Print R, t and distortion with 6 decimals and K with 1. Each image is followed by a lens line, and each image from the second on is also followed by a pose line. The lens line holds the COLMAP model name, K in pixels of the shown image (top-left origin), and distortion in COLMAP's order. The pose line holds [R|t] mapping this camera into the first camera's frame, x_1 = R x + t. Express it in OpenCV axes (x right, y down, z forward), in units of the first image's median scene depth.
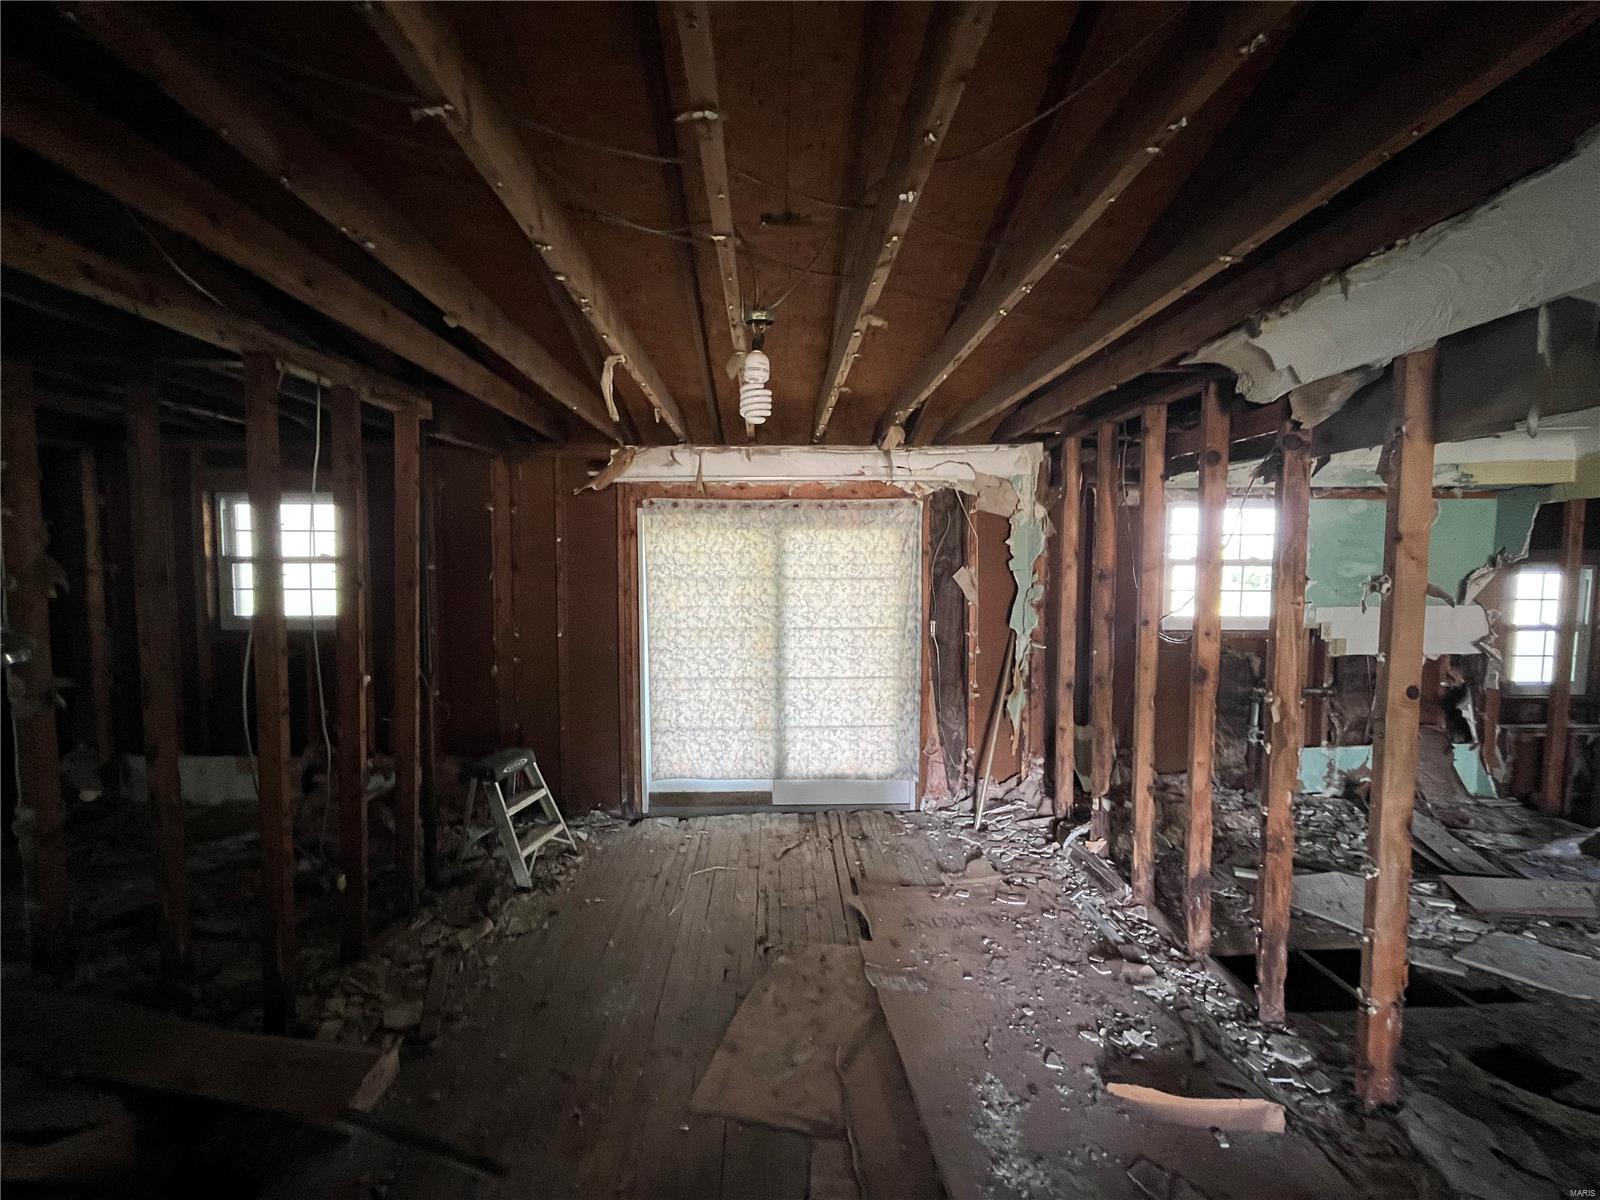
lens RADIAL K [[640.0, 0, 793.5], [0, 640.0, 599.9], [0, 0, 1]] dist [-0.007764, 0.000218]
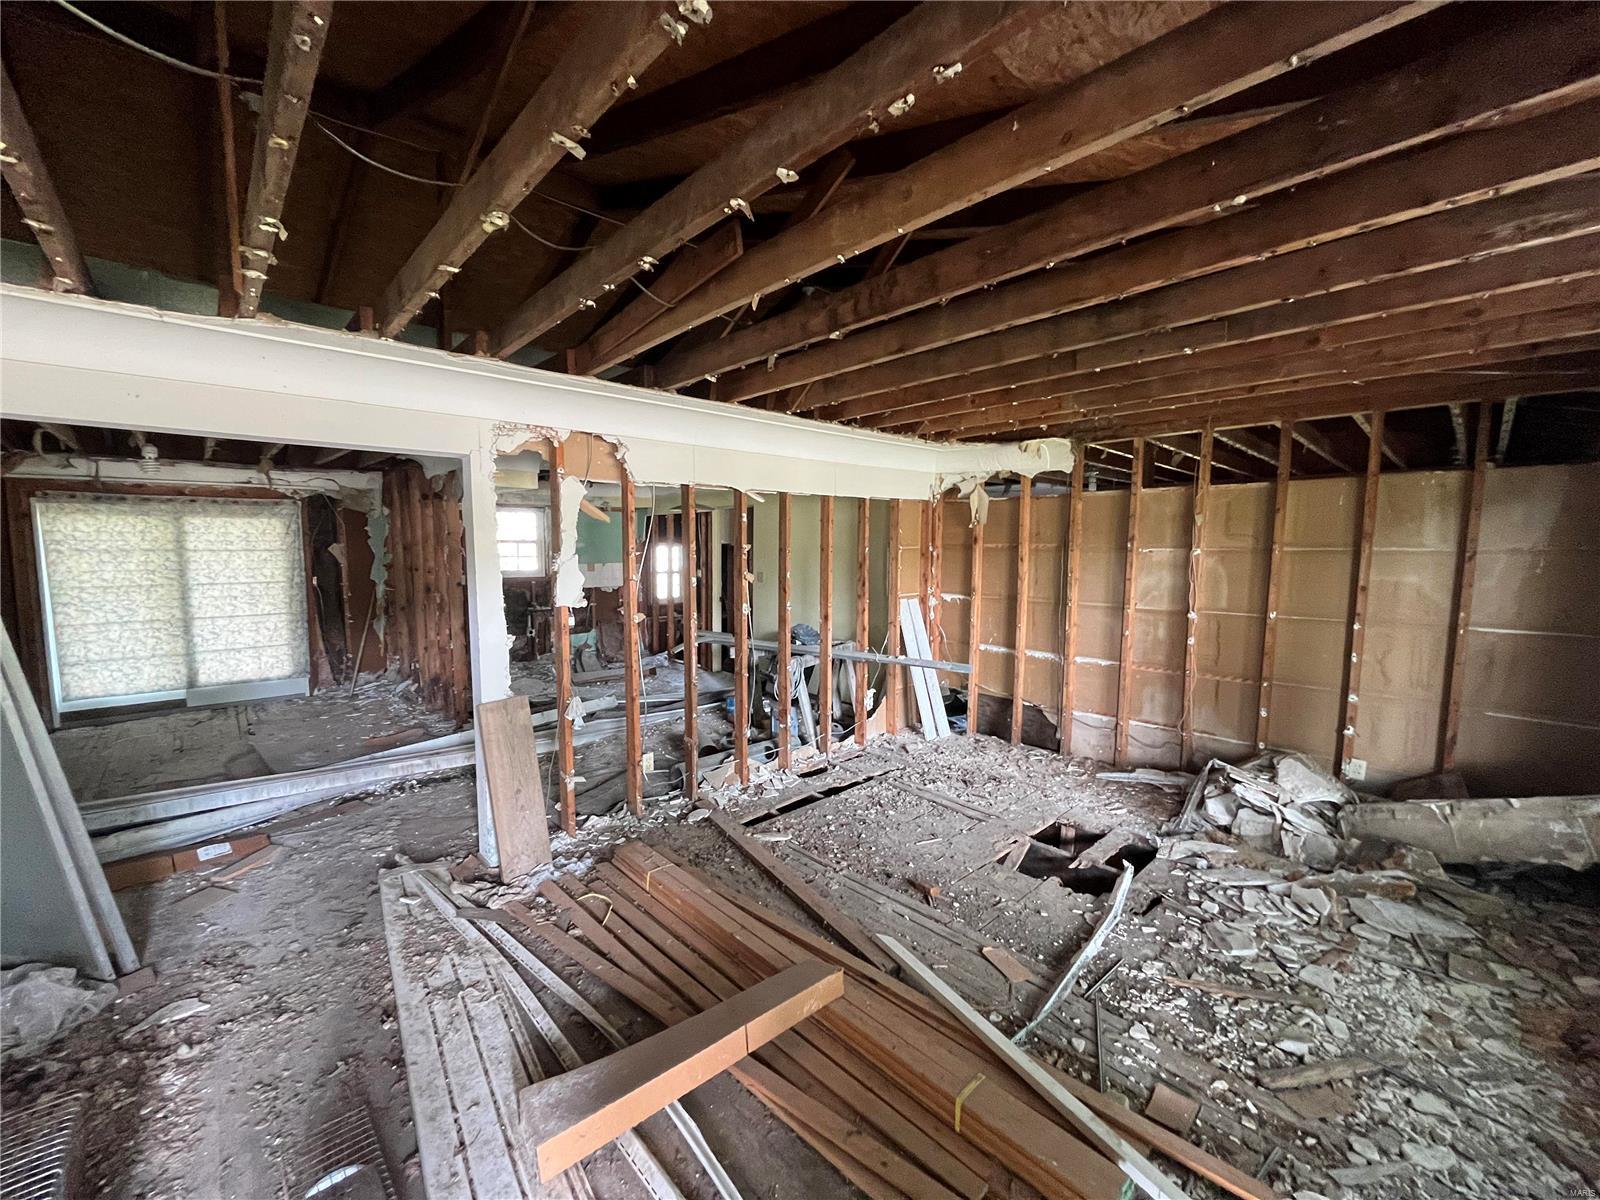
lens RADIAL K [[640.0, 0, 795.9], [0, 640.0, 602.7], [0, 0, 1]] dist [-0.007764, 0.000218]
pose [[0.752000, -0.055198, 0.656848, 0.073134], [0.029324, 0.998303, 0.050320, 0.053159], [-0.658510, -0.018579, 0.752342, -1.004493]]
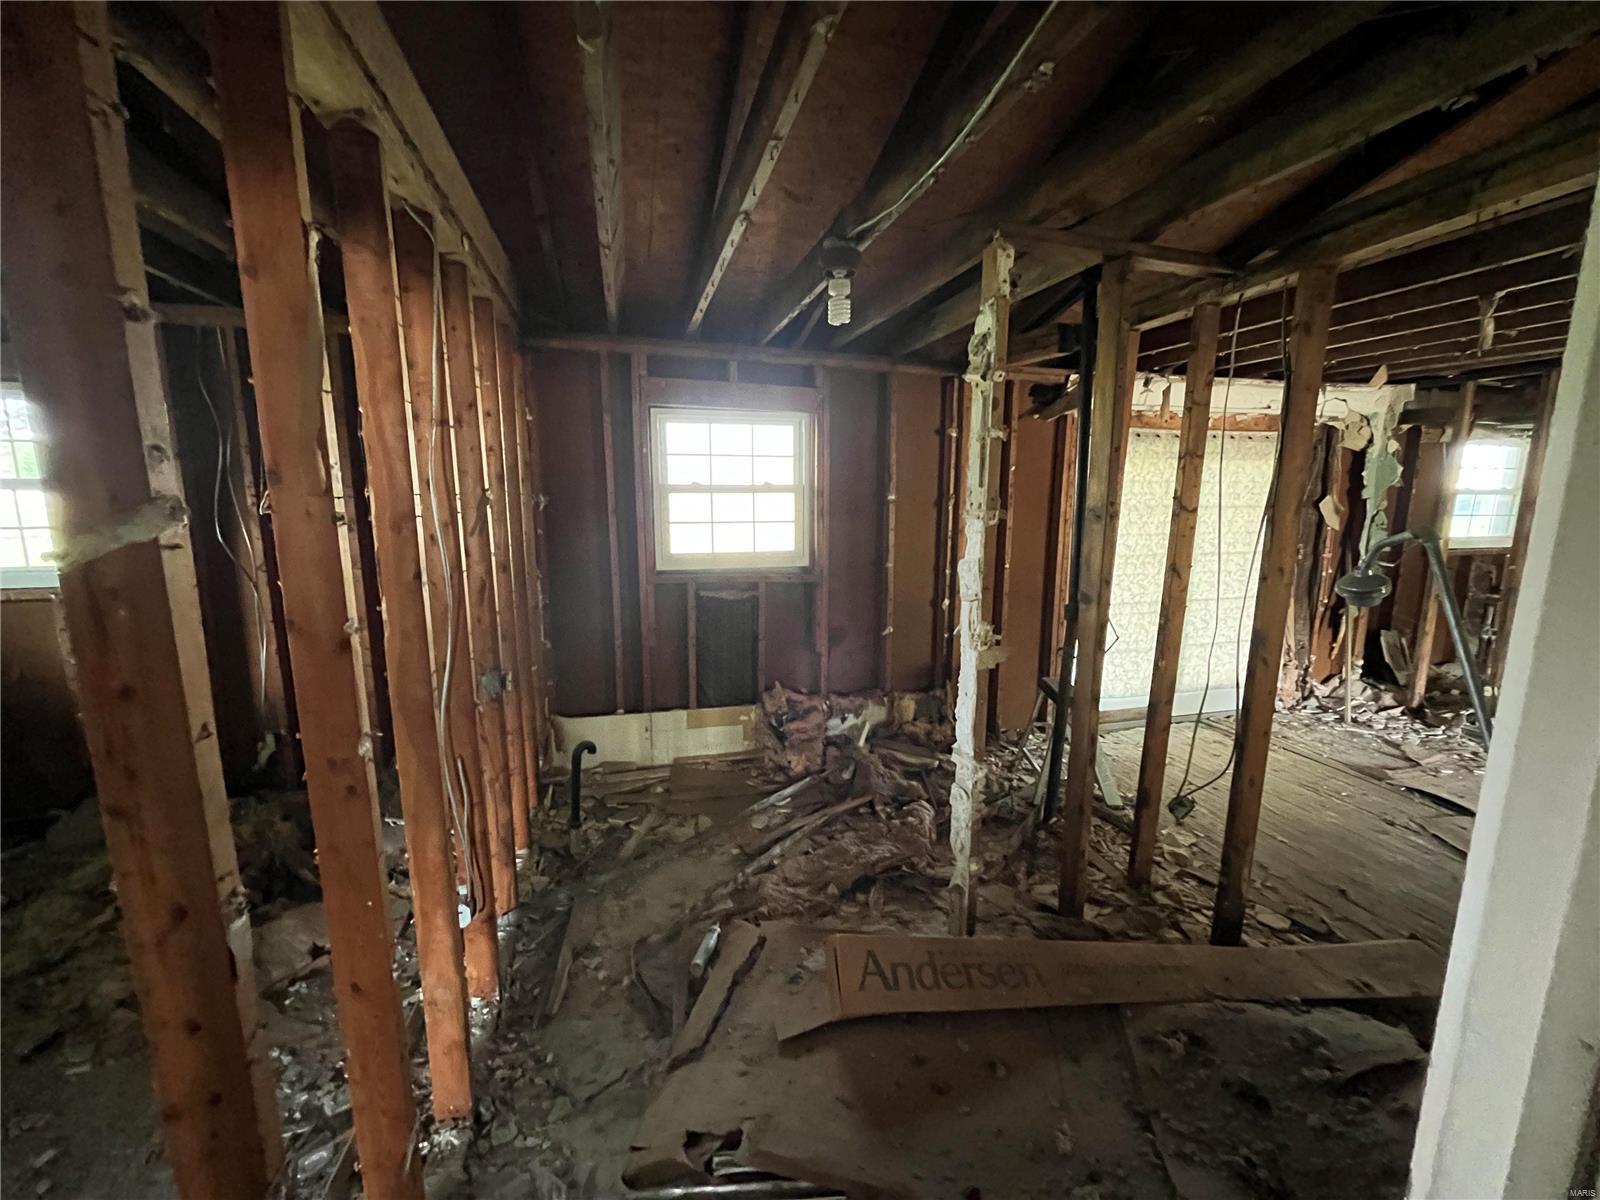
lens RADIAL K [[640.0, 0, 796.3], [0, 640.0, 594.8], [0, 0, 1]] dist [-0.007764, 0.000218]
pose [[0.975904, -0.036559, 0.215116, -0.885100], [0.011614, 0.993170, 0.116100, -0.019065], [-0.217891, -0.110804, 0.969663, 0.107694]]
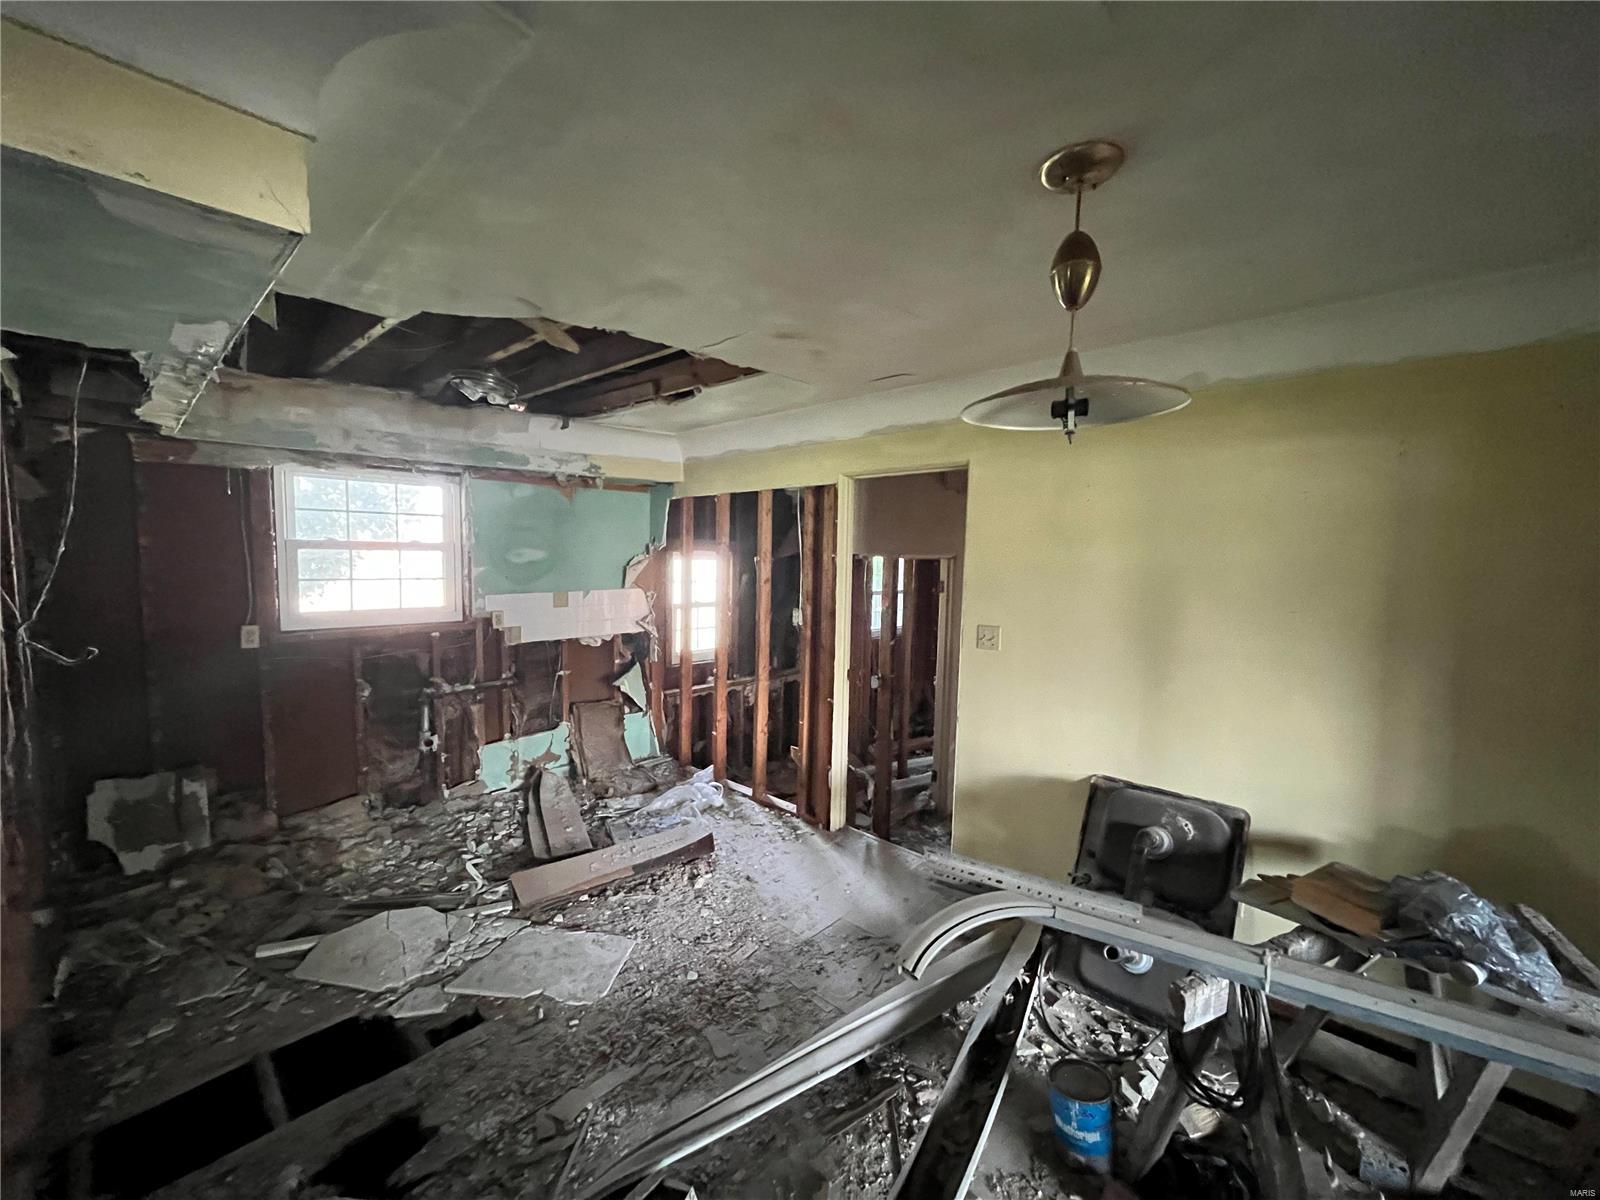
lens RADIAL K [[640.0, 0, 796.0], [0, 640.0, 600.2], [0, 0, 1]] dist [-0.007764, 0.000218]
pose [[0.705032, -0.040283, 0.708031, 0.485237], [0.022625, 0.999155, 0.034317, -0.003109], [-0.708815, -0.008176, 0.705347, 0.012411]]
